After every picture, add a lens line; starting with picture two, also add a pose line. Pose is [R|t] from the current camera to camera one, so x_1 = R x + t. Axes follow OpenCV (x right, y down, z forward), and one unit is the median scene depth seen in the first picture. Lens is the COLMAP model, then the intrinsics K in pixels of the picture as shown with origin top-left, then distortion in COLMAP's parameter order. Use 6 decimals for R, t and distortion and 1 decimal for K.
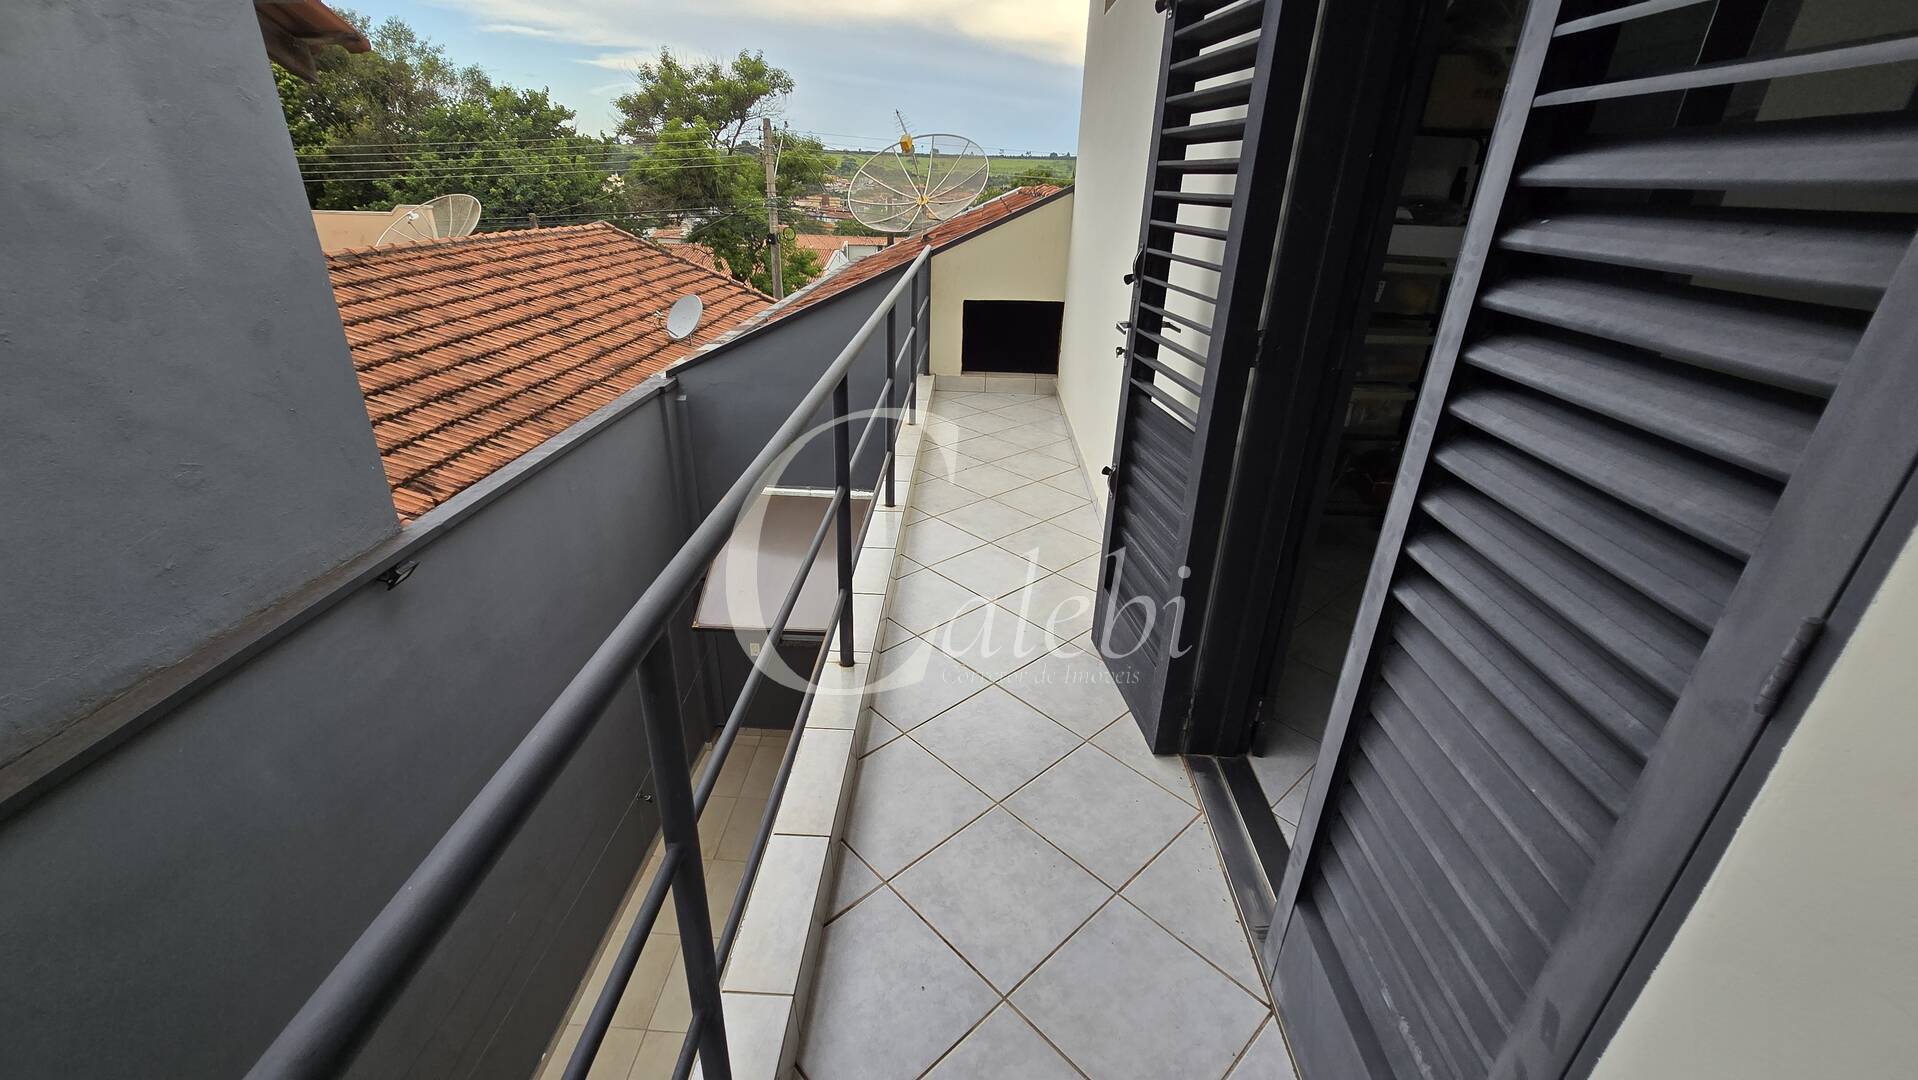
lens RADIAL K [[770.3, 0, 959.5], [0, 770.3, 528.0], [0, 0, 1]] dist [-0.022499, 0.004946]
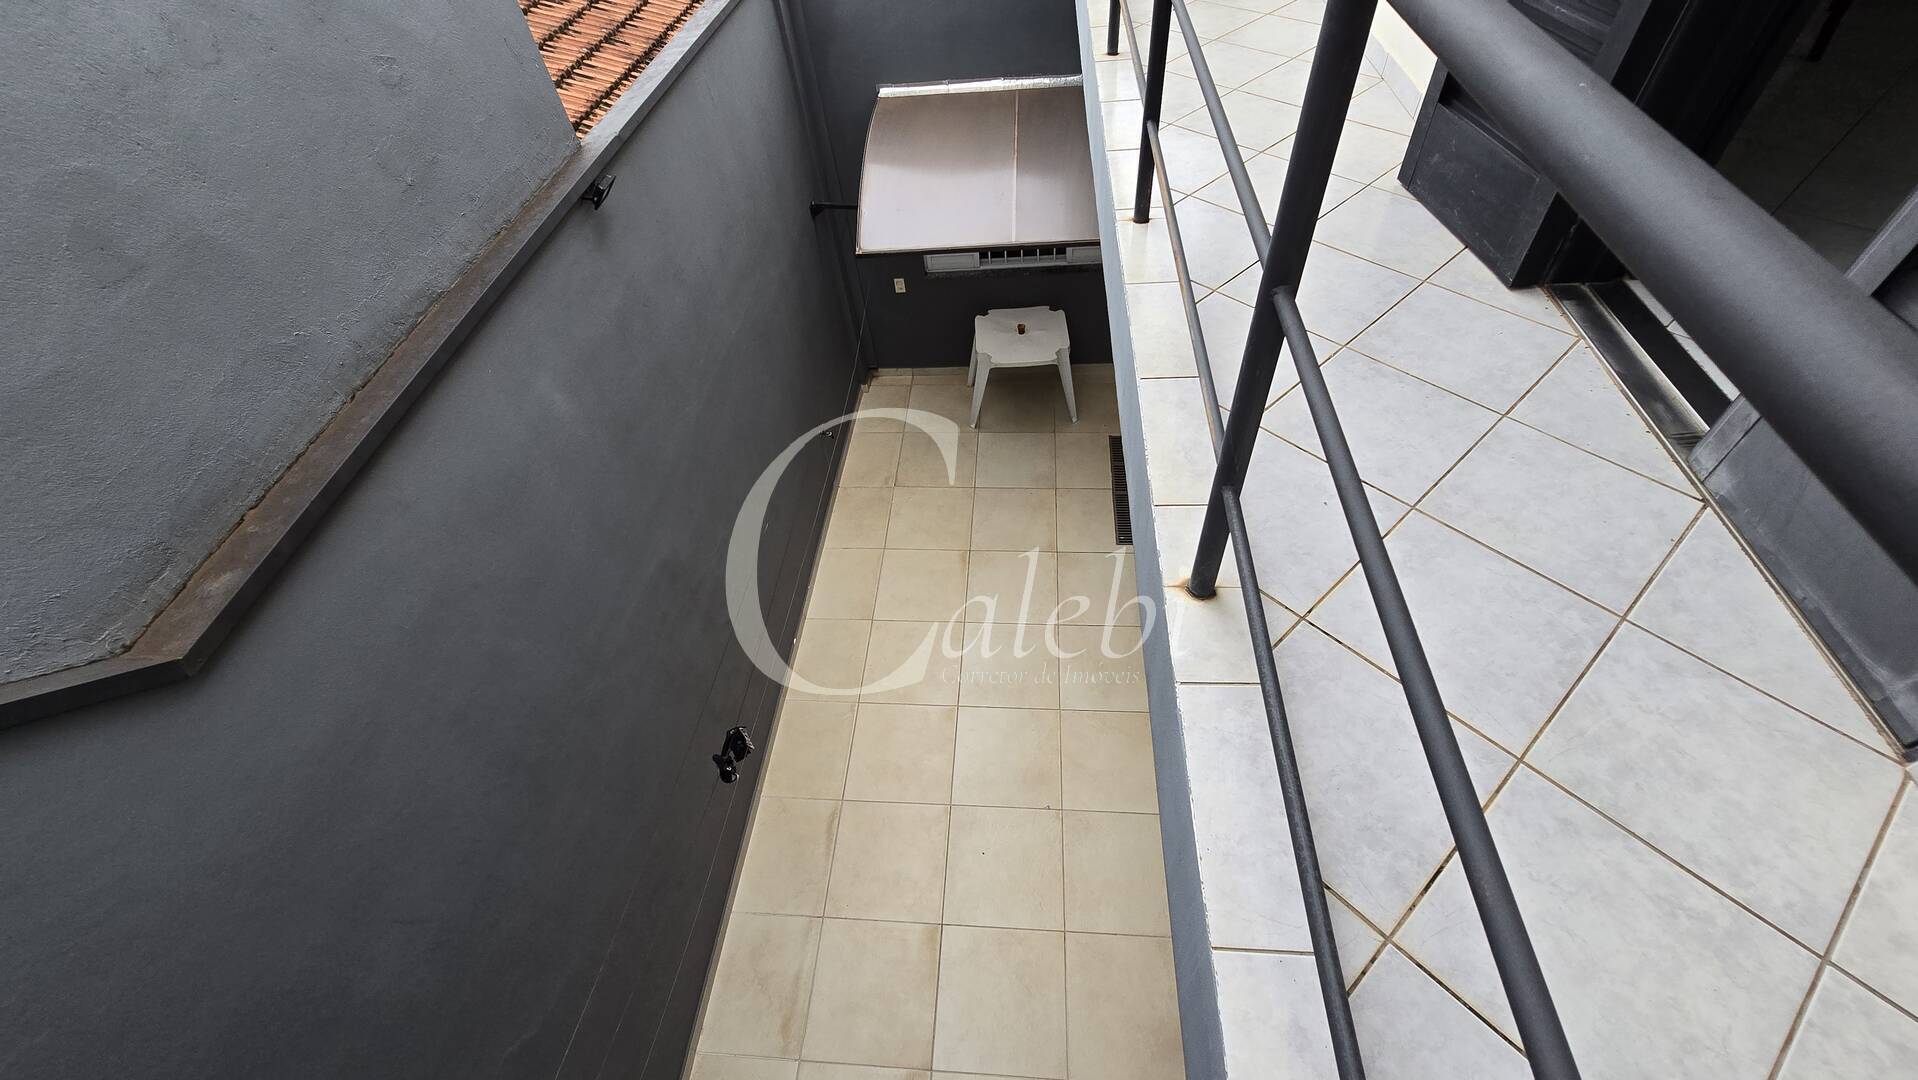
lens RADIAL K [[770.3, 0, 959.5], [0, 770.3, 528.0], [0, 0, 1]] dist [-0.022499, 0.004946]
pose [[0.992191, -0.046990, -0.115535, -0.271131], [0.091760, 0.902411, 0.420993, 0.103489], [0.084477, -0.428307, 0.899676, 0.019517]]
